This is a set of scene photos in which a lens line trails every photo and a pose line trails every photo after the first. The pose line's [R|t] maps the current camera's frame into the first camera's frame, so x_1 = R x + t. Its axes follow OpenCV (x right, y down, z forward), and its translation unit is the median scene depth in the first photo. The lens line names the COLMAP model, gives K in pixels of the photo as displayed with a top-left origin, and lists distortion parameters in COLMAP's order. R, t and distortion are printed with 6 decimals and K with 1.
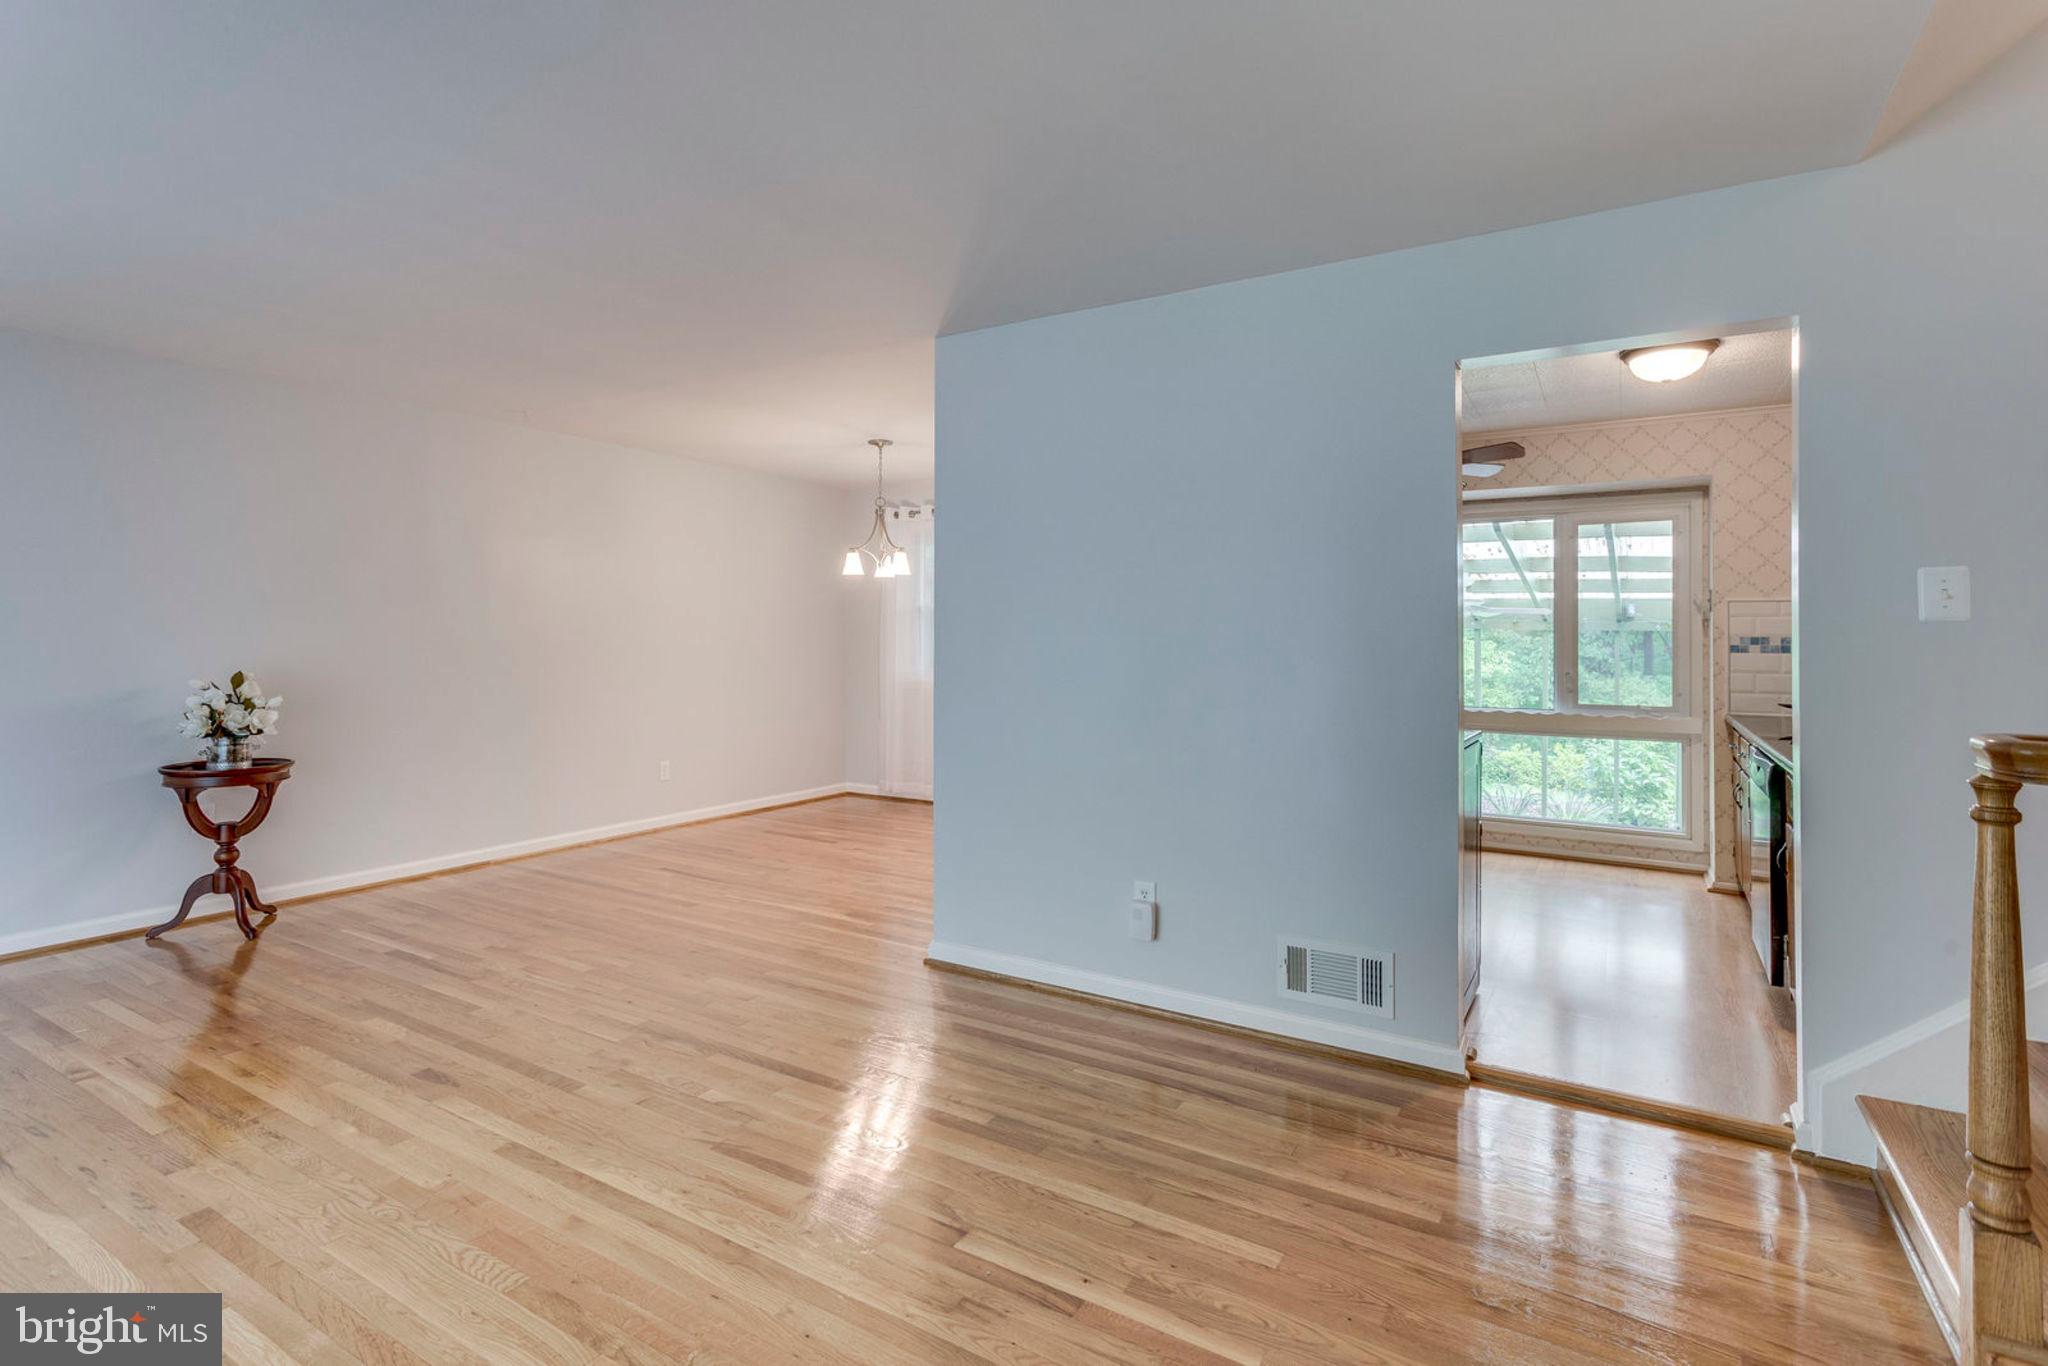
lens RADIAL K [[997.3, 0, 1034.1], [0, 997.3, 625.7], [0, 0, 1]] dist [0.010452, 0.001099]
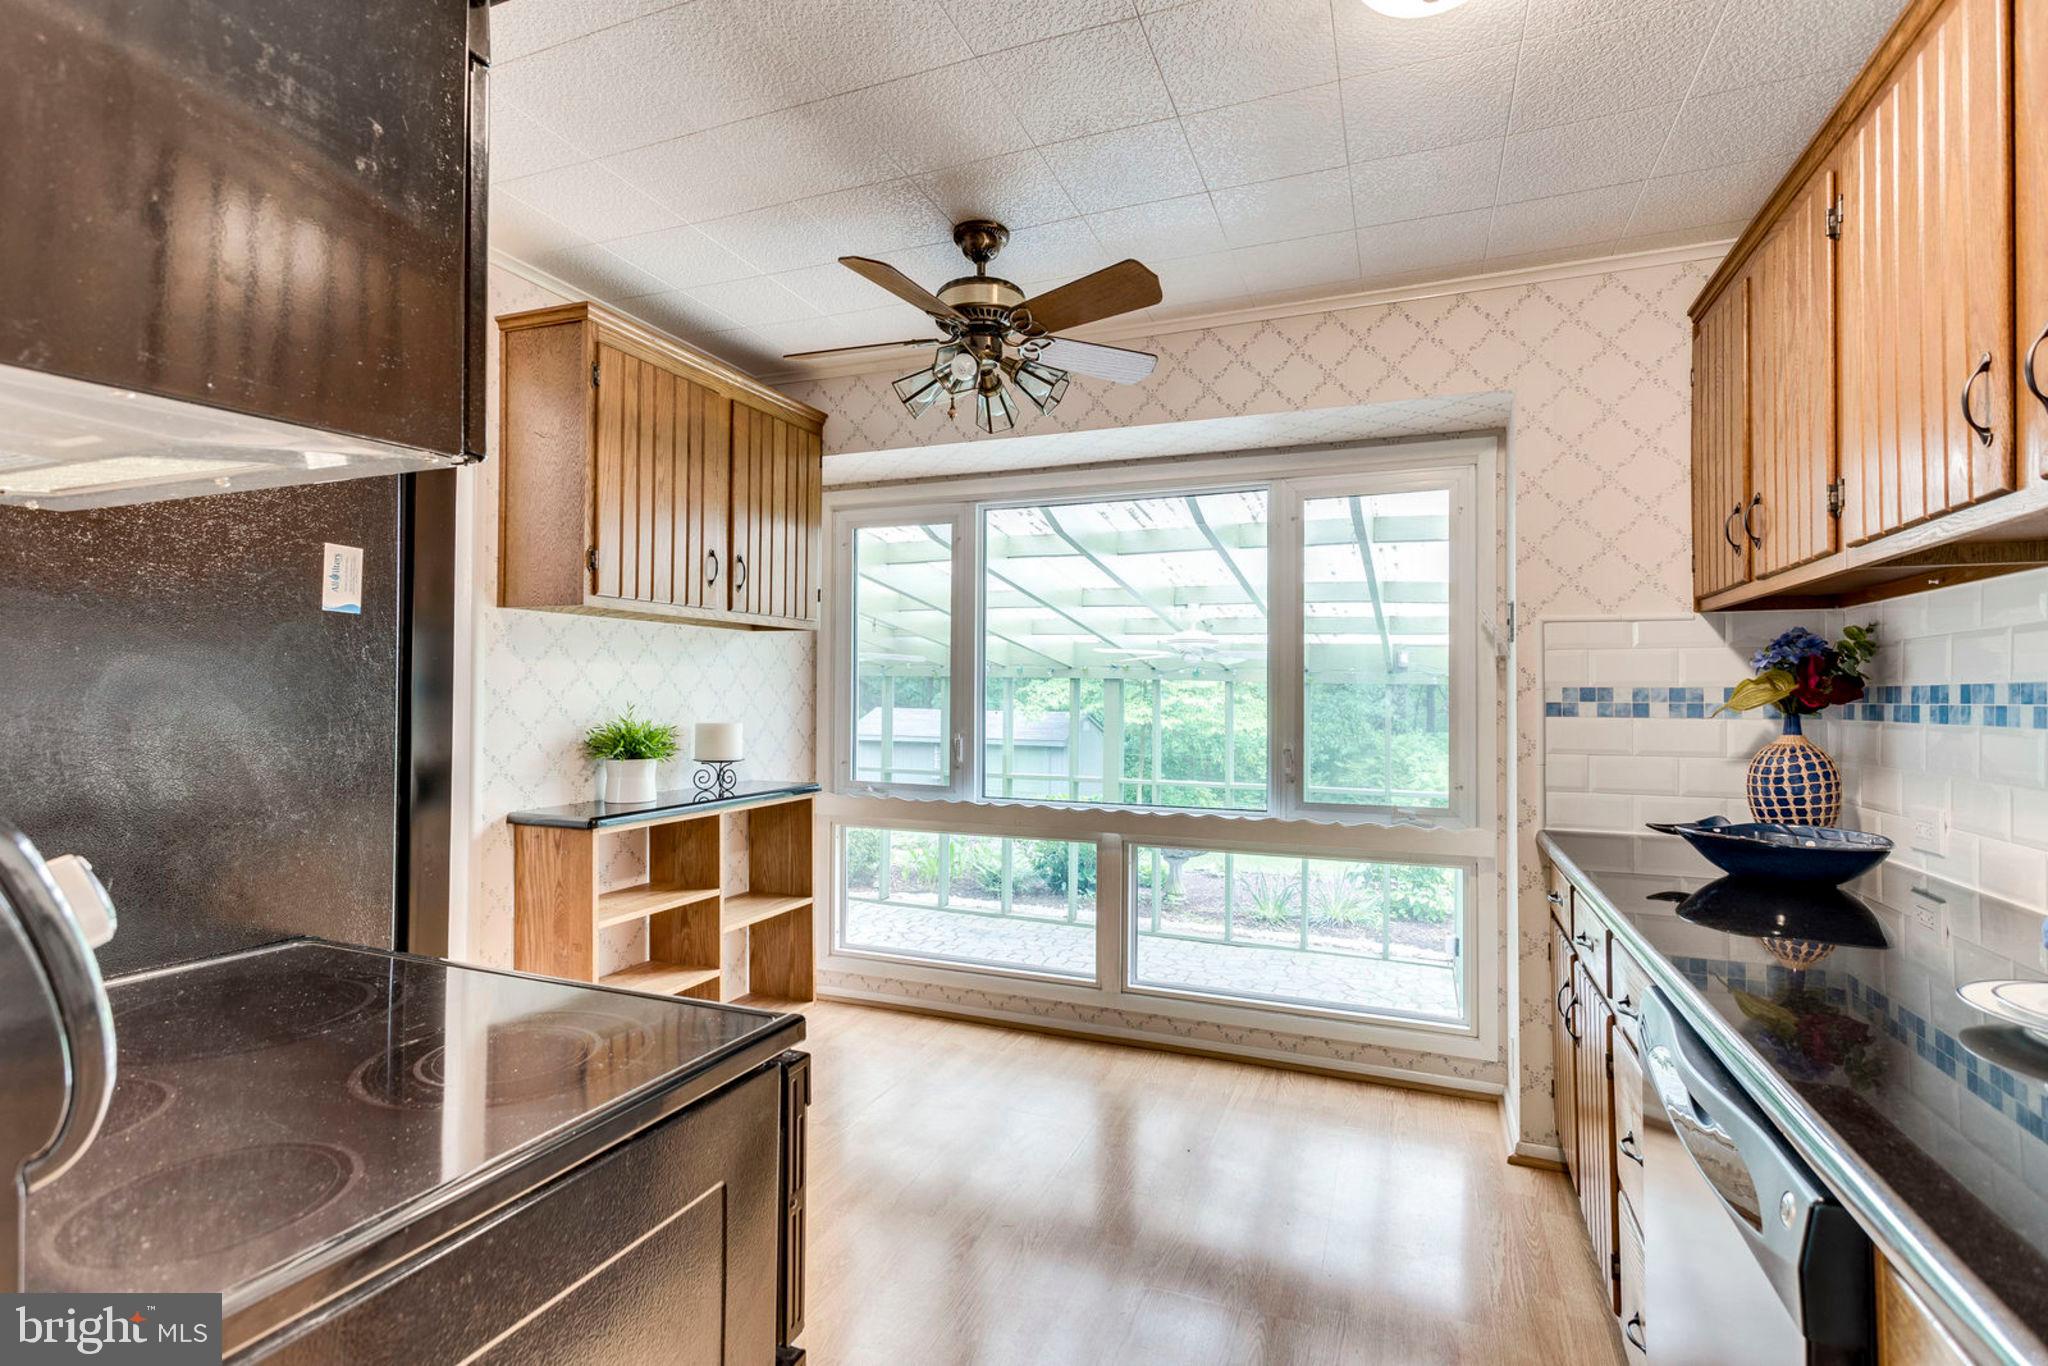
lens RADIAL K [[997.3, 0, 1018.1], [0, 997.3, 677.7], [0, 0, 1]] dist [0.010452, 0.001099]
pose [[0.987495, 0.004352, 0.157591, 0.300762], [-0.003499, 0.999978, -0.005691, 0.009428], [-0.157612, 0.005068, 0.987488, 0.469341]]
